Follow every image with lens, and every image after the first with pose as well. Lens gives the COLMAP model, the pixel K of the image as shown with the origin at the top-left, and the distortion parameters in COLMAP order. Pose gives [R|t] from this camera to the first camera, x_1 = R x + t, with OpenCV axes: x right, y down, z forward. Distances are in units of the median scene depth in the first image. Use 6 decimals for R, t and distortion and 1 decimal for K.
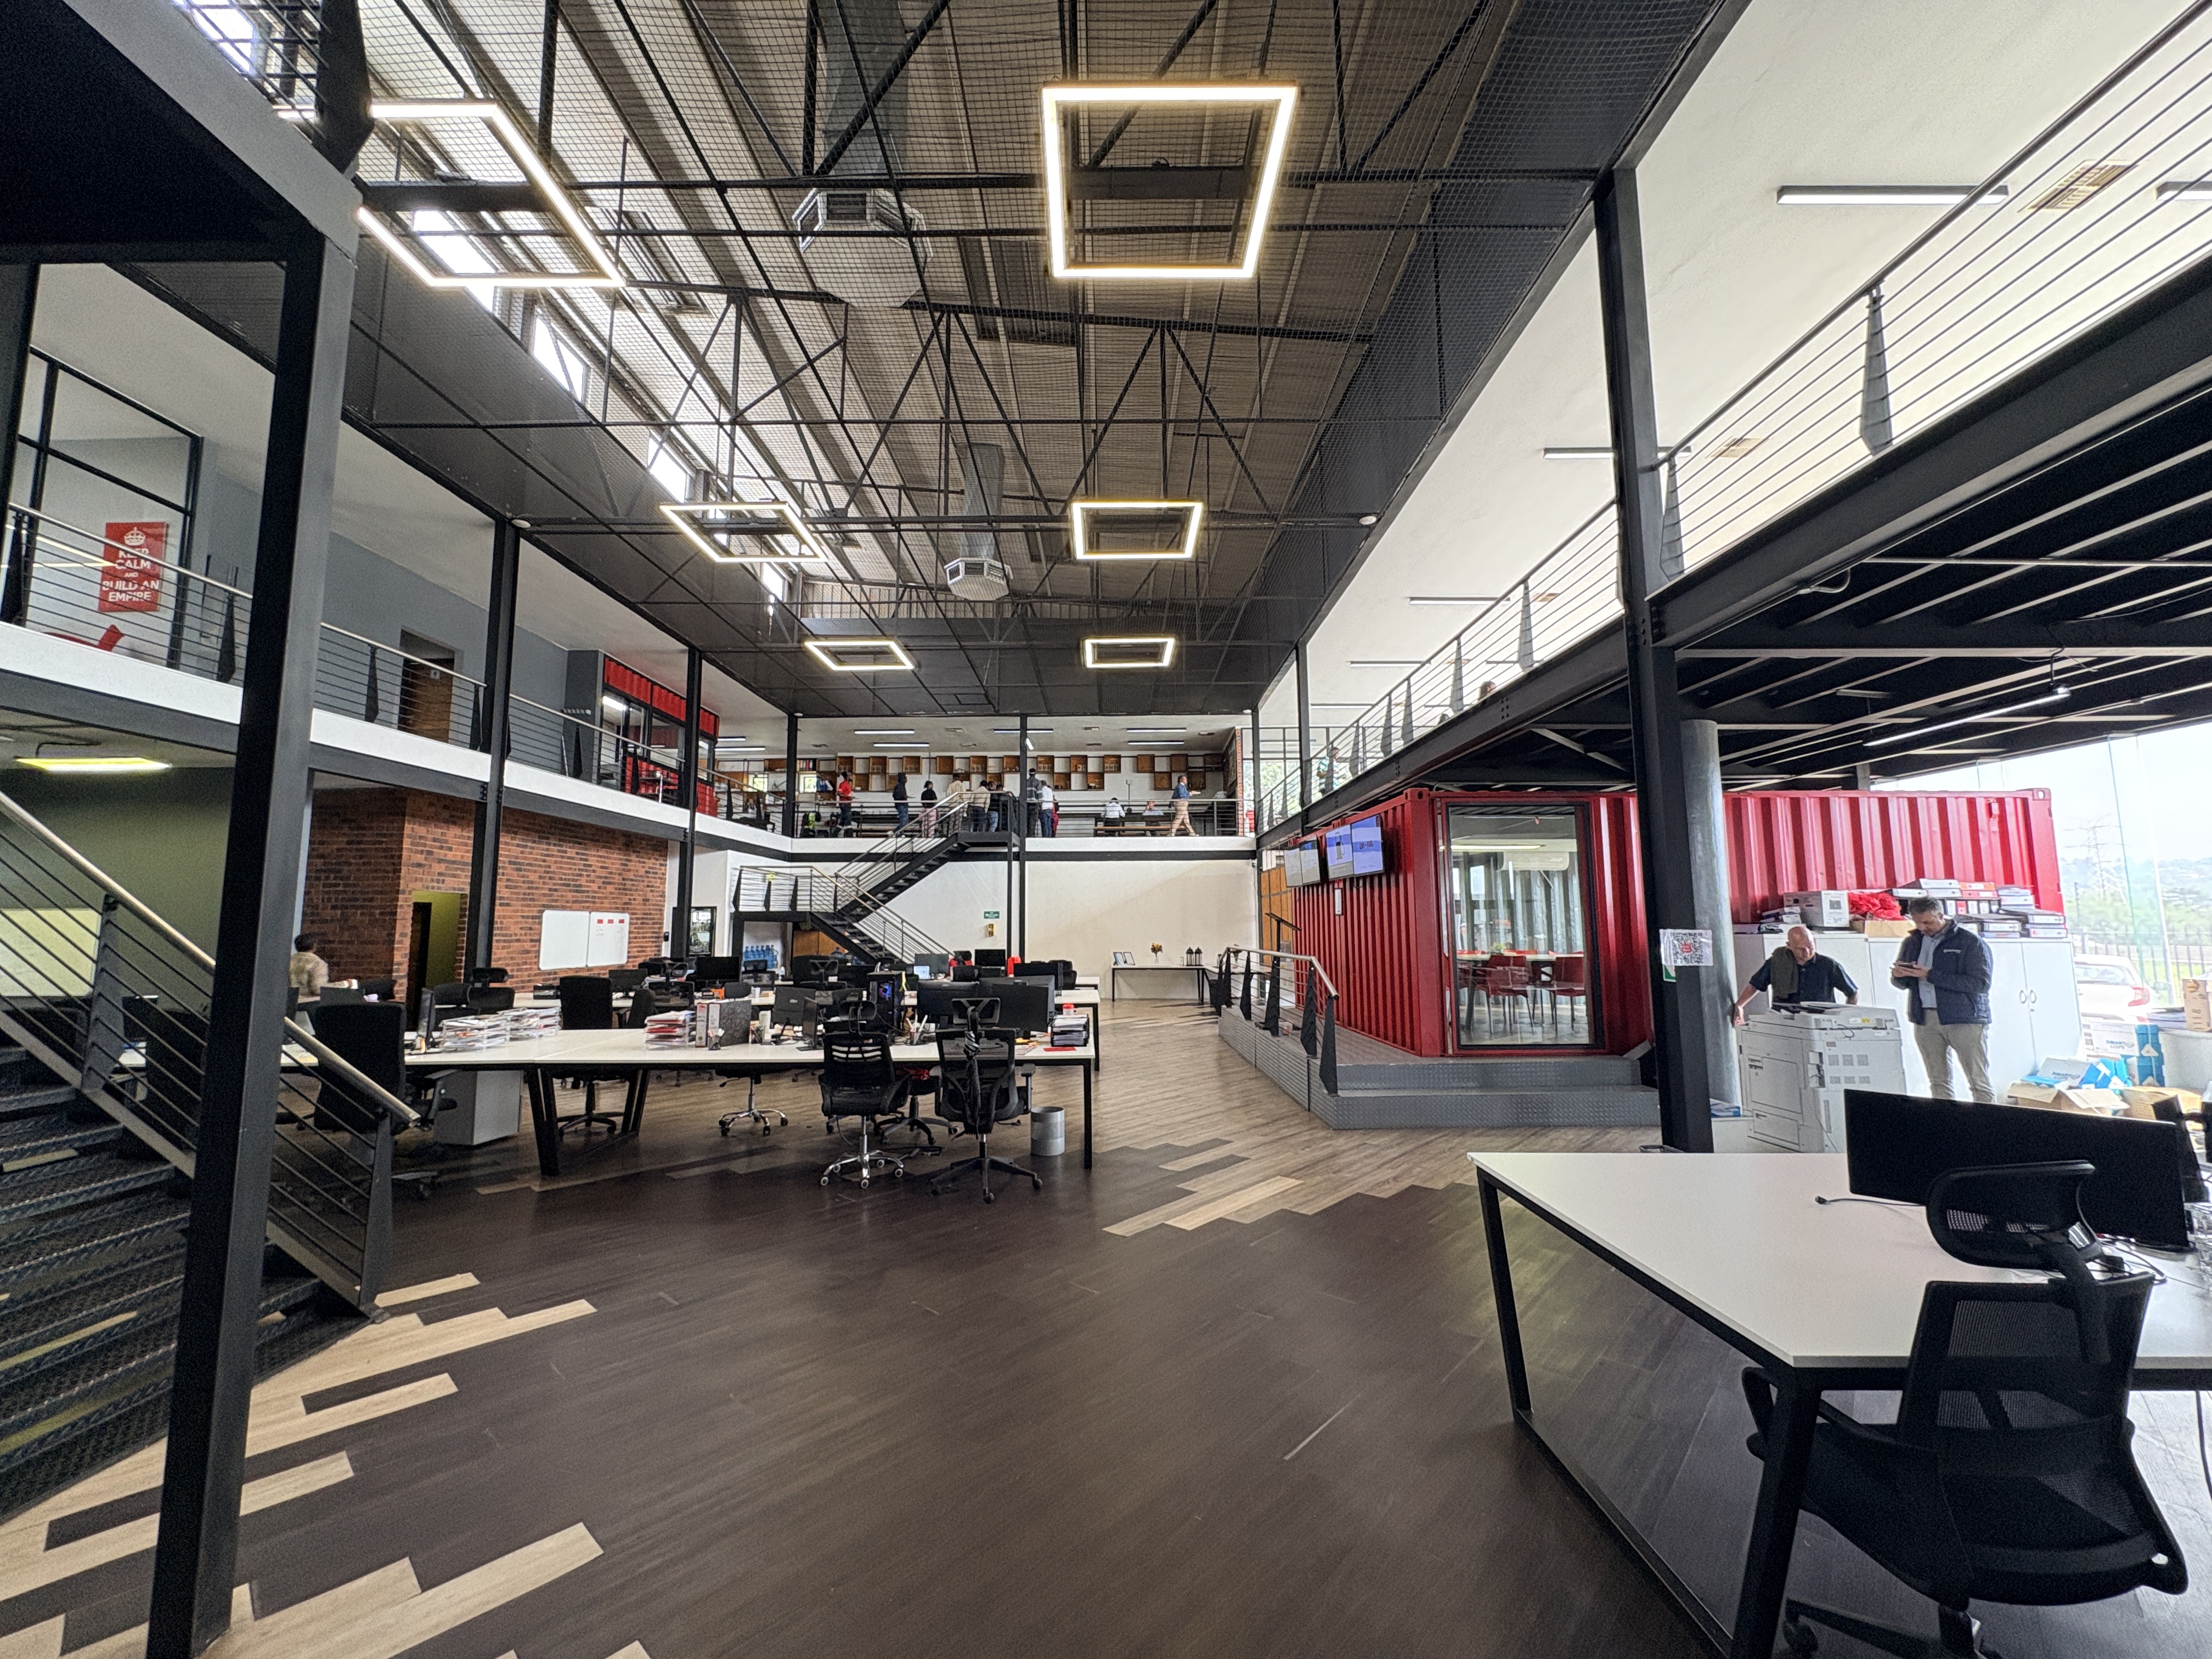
lens RADIAL K [[881.5, 0, 1098.7], [0, 881.5, 835.3], [0, 0, 1]] dist [-0.002992, 0.001051]
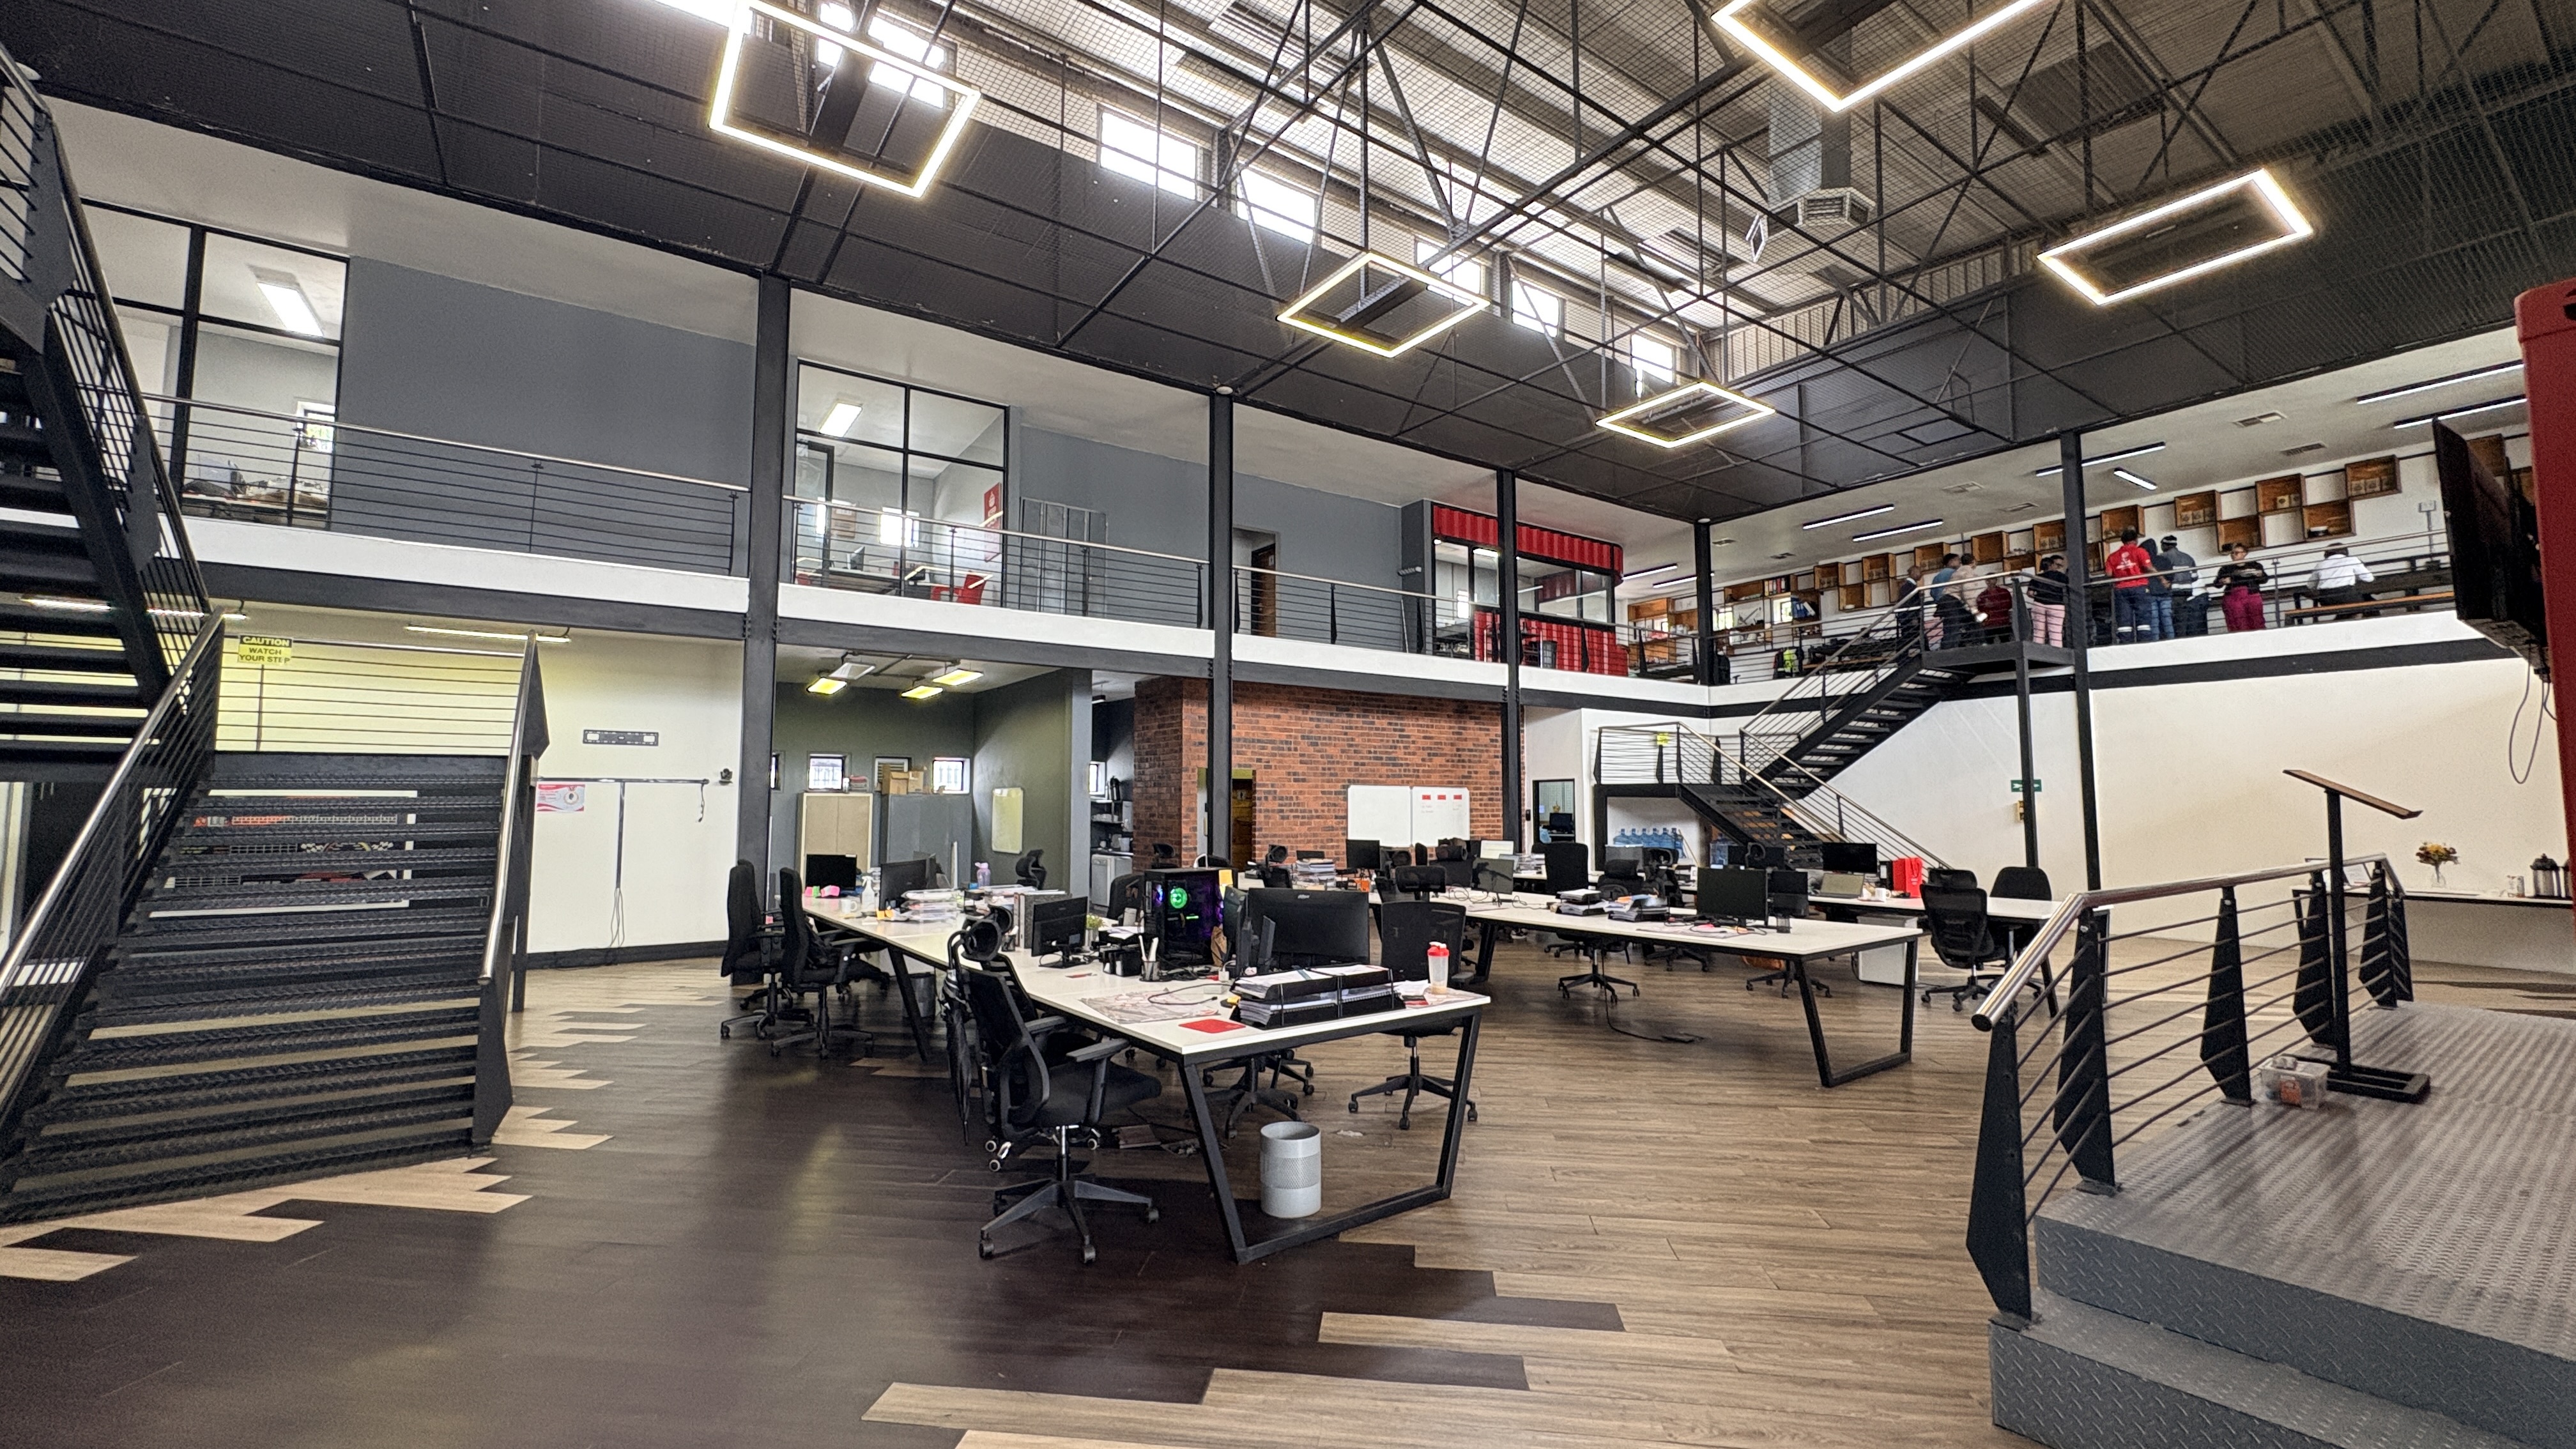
lens RADIAL K [[1024.3, 0, 1287.0], [0, 1024.3, 726.9], [0, 0, 1]] dist [-0.002108, 0.000063]
pose [[0.576093, -0.057957, -0.815327, 0.160177], [0.080849, 0.996632, -0.013719, 0.021662], [0.813376, -0.058015, 0.578839, 0.211295]]
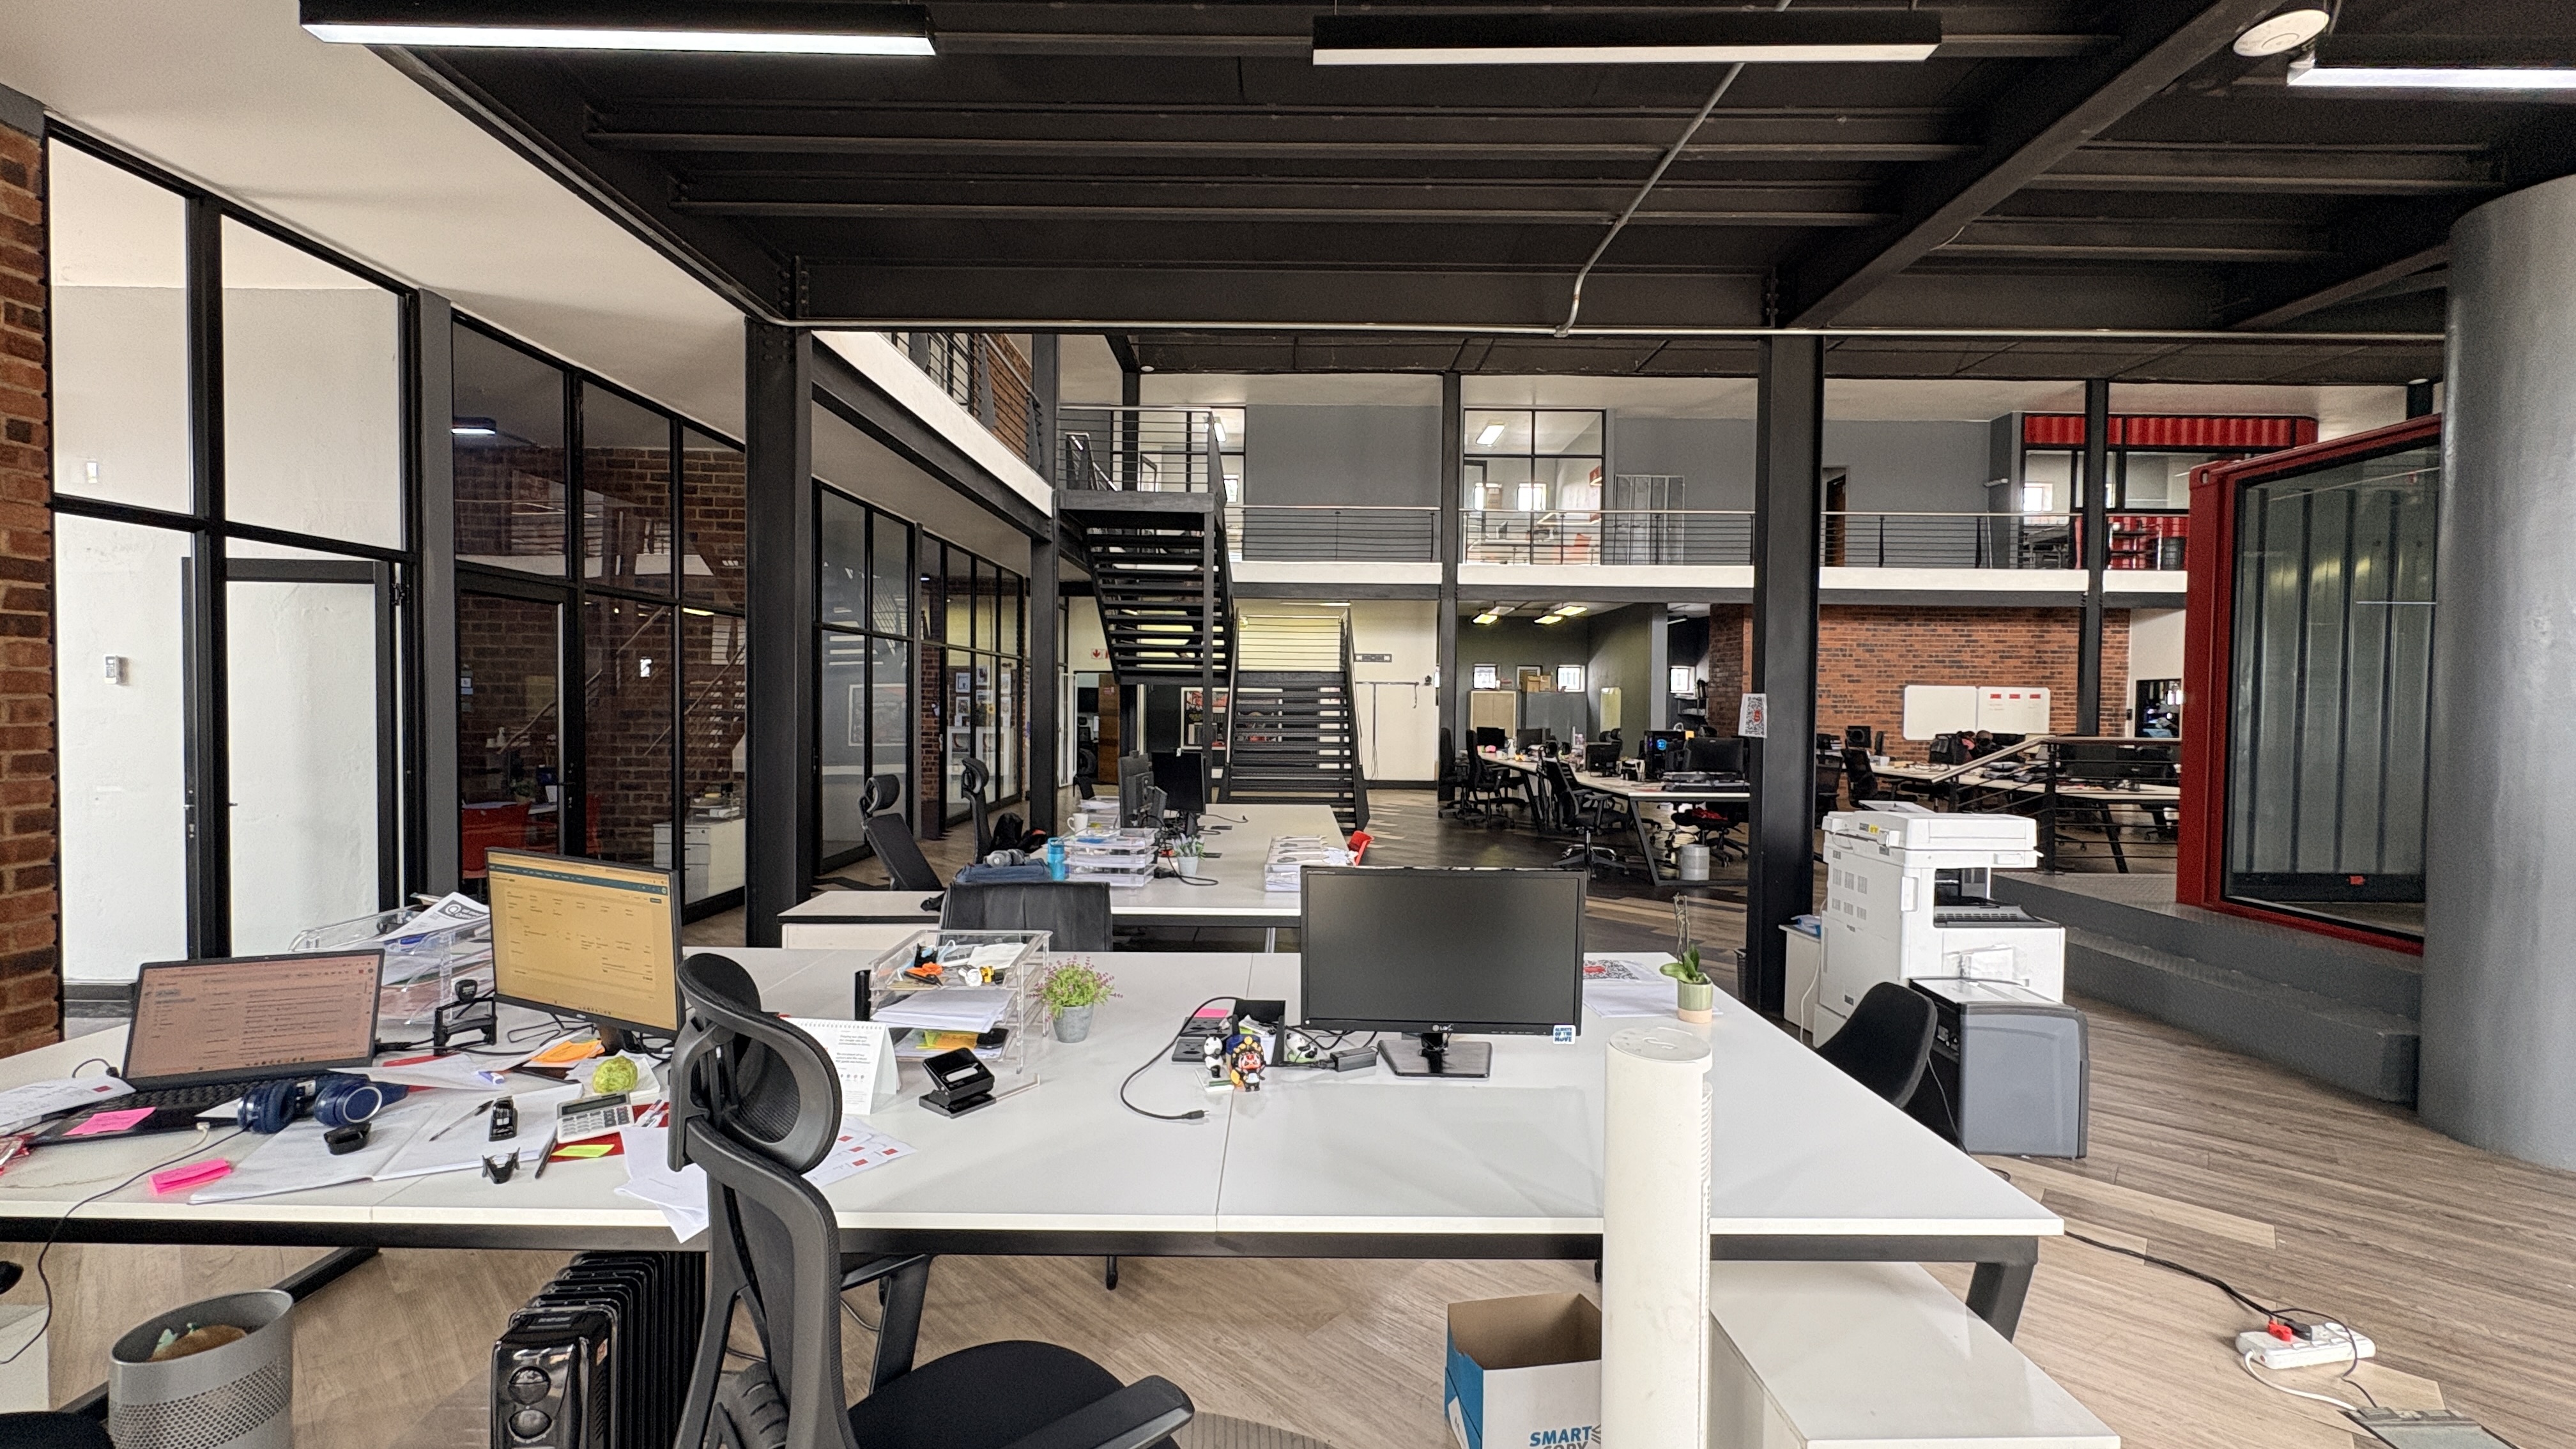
lens RADIAL K [[1024.3, 0, 1287.1], [0, 1024.3, 721.3], [0, 0, 1]] dist [-0.002108, 0.000063]
pose [[0.002474, 0.023567, -0.999719, 0.439737], [0.091778, 0.995498, 0.023694, 0.019207], [0.995776, -0.091811, 0.000300, 0.153785]]
